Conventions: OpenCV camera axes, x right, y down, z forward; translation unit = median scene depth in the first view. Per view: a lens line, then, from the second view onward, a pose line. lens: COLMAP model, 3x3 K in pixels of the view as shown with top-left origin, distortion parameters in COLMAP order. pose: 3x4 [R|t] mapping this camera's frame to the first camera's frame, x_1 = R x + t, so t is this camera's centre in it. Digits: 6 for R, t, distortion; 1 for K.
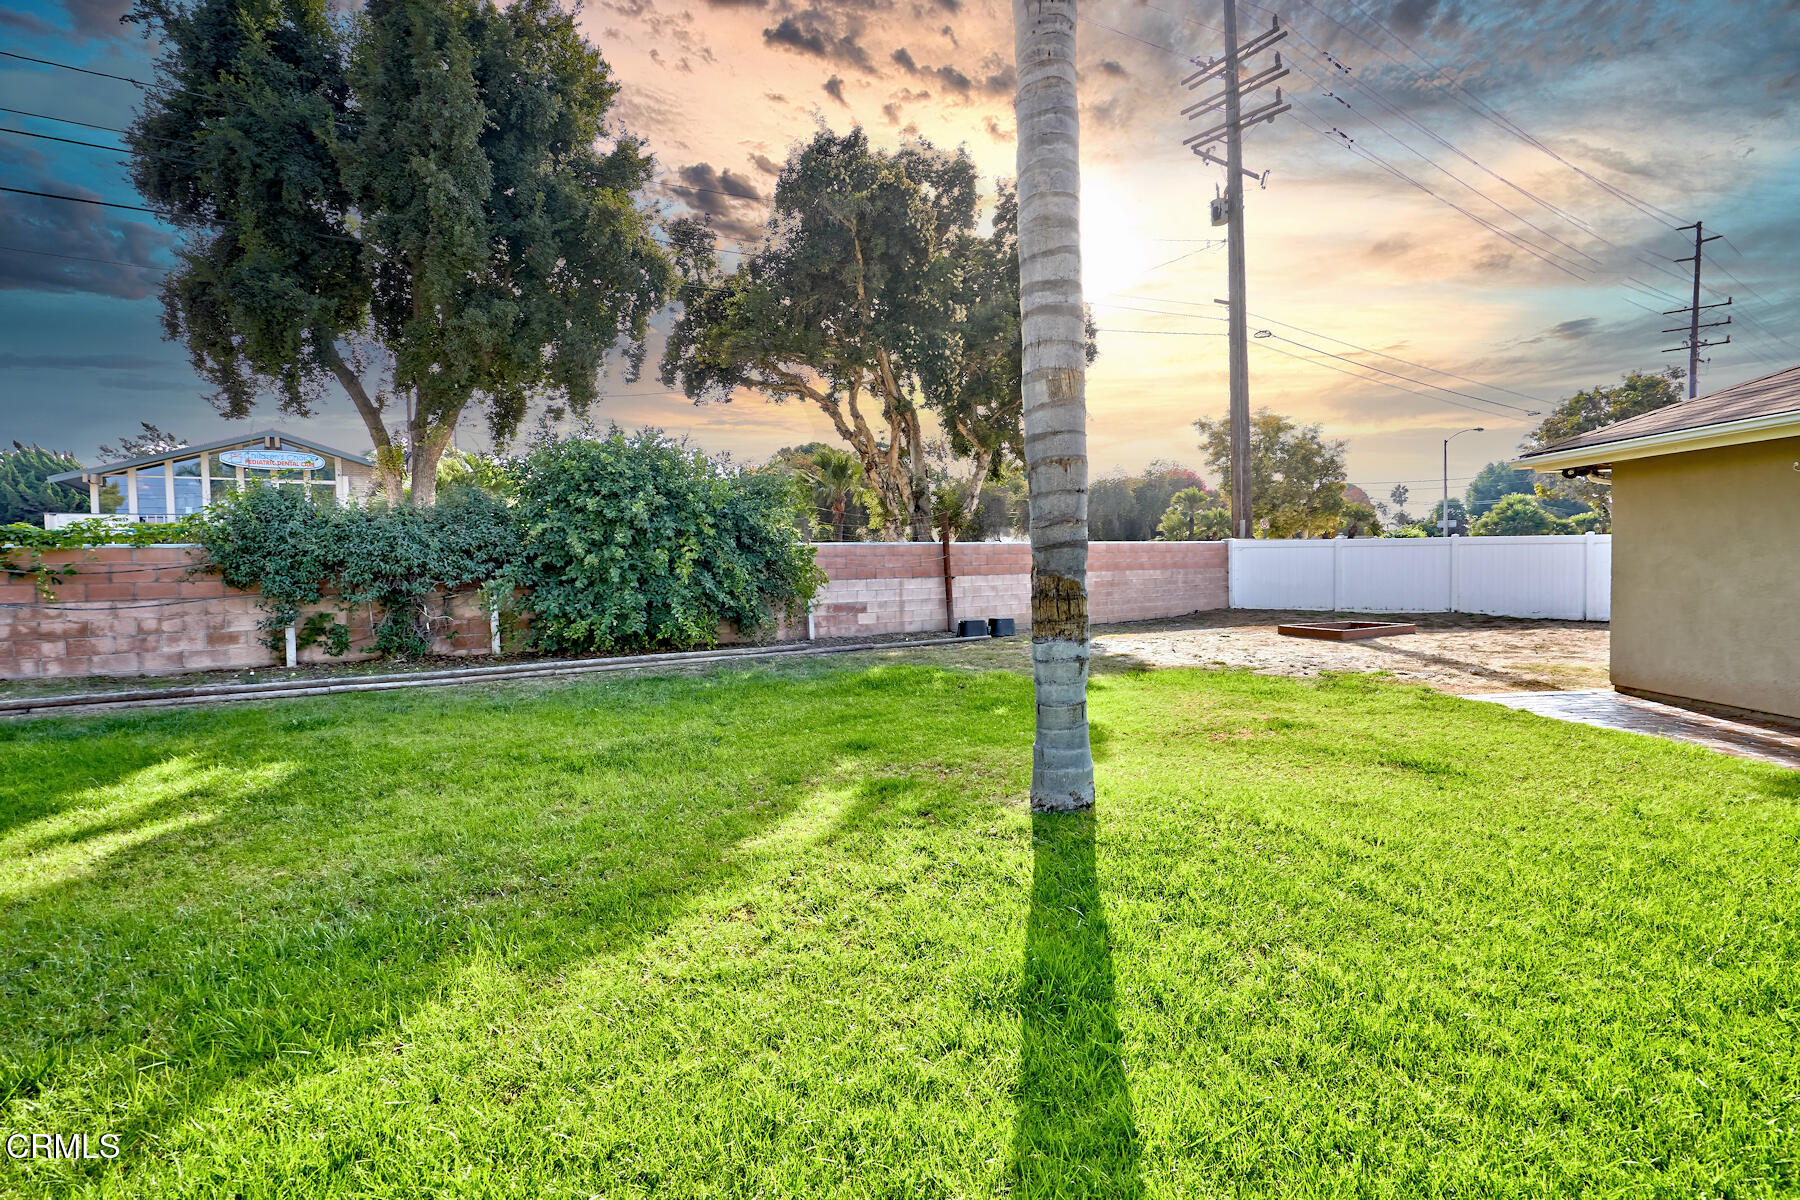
lens RADIAL K [[883.6, 0, 905.1], [0, 883.6, 591.0], [0, 0, 1]] dist [-0.002062, 0.001310]
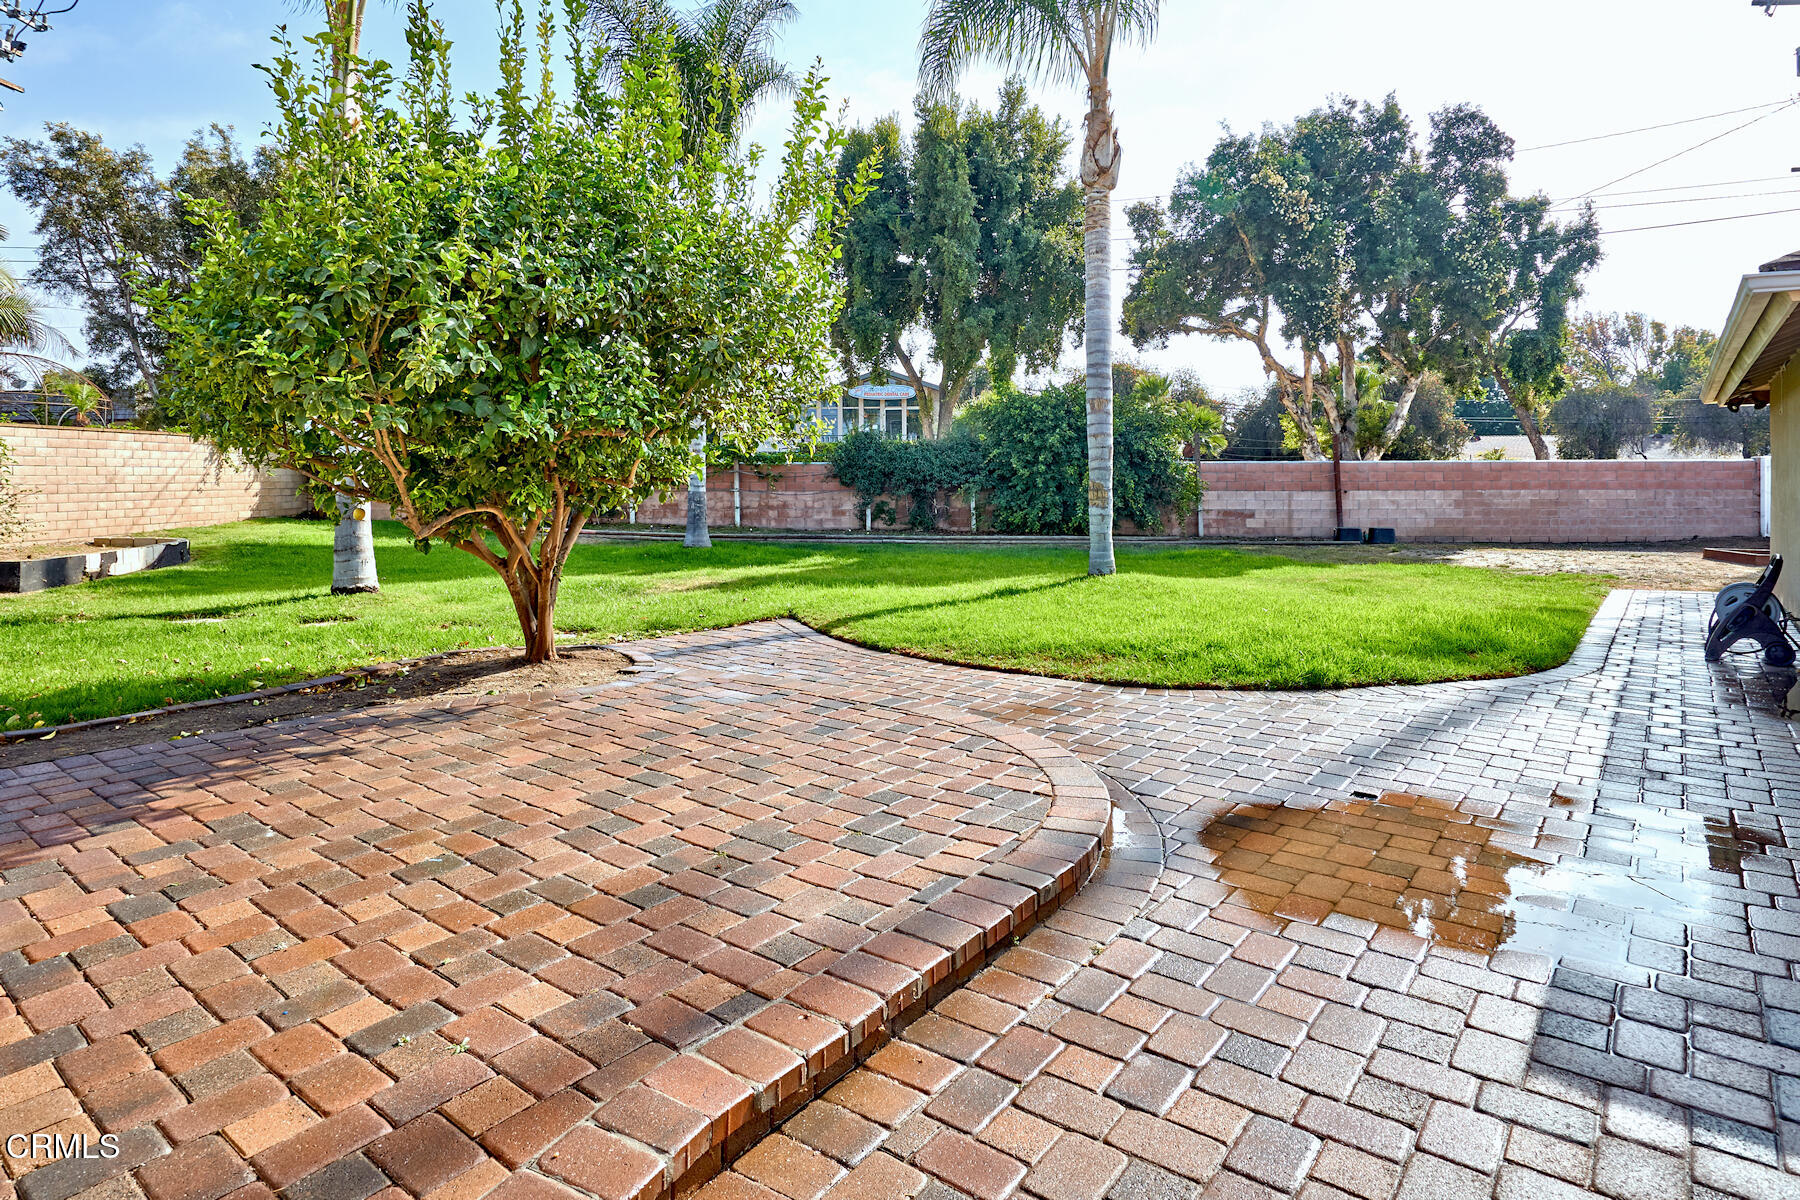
lens RADIAL K [[963.2, 0, 860.8], [0, 963.2, 515.2], [0, 0, 1]] dist [0.000796, 0.000266]
pose [[0.796867, 0.037130, -0.603013, 0.434508], [-0.031861, 0.999303, 0.019429, 0.015501], [0.603314, 0.003730, 0.797495, -0.526577]]
